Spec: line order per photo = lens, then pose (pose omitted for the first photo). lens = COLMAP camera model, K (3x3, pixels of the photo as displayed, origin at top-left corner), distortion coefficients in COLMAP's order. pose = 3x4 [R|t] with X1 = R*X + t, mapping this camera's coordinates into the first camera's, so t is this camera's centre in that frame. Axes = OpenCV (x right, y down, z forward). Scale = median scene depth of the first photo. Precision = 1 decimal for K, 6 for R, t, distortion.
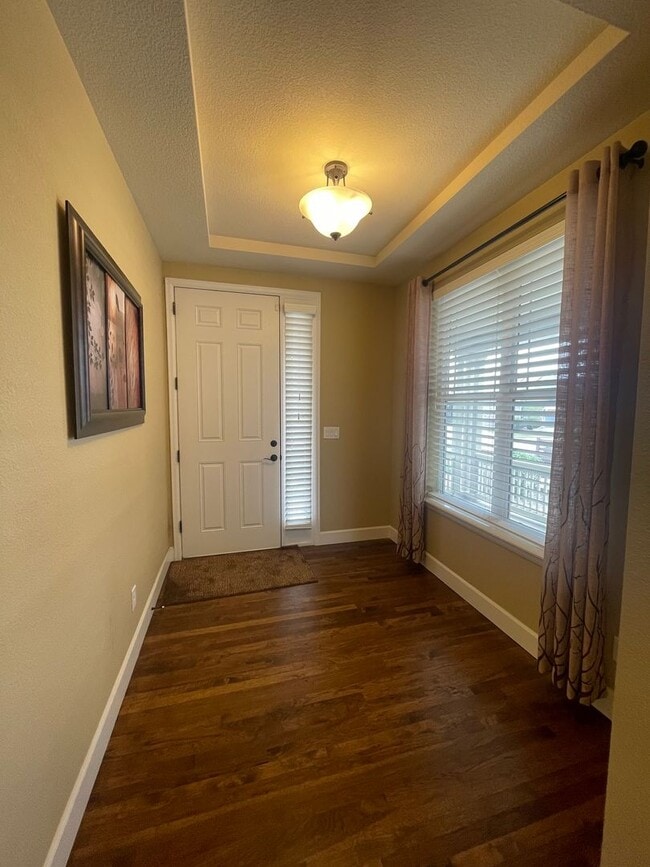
lens RADIAL K [[349.9, 0, 327.5], [0, 349.9, 433.6], [0, 0, 1]] dist [-0.001479, -0.000704]
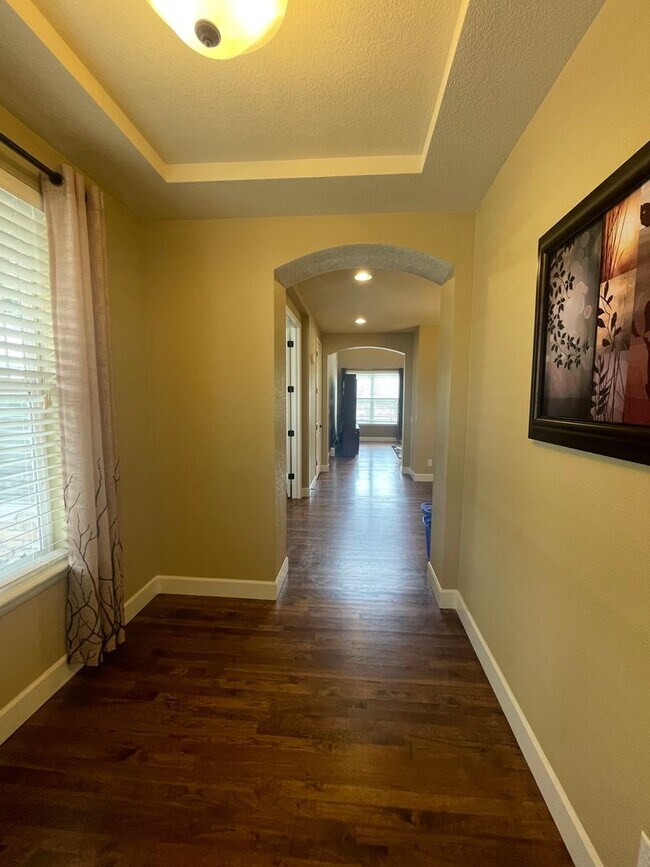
lens RADIAL K [[349.9, 0, 327.5], [0, 349.9, 433.6], [0, 0, 1]] dist [-0.001479, -0.000704]
pose [[-0.933363, -0.048935, 0.355582, -0.358272], [0.011491, 0.986081, 0.165868, -0.149201], [-0.358750, 0.158901, -0.919809, 1.681191]]
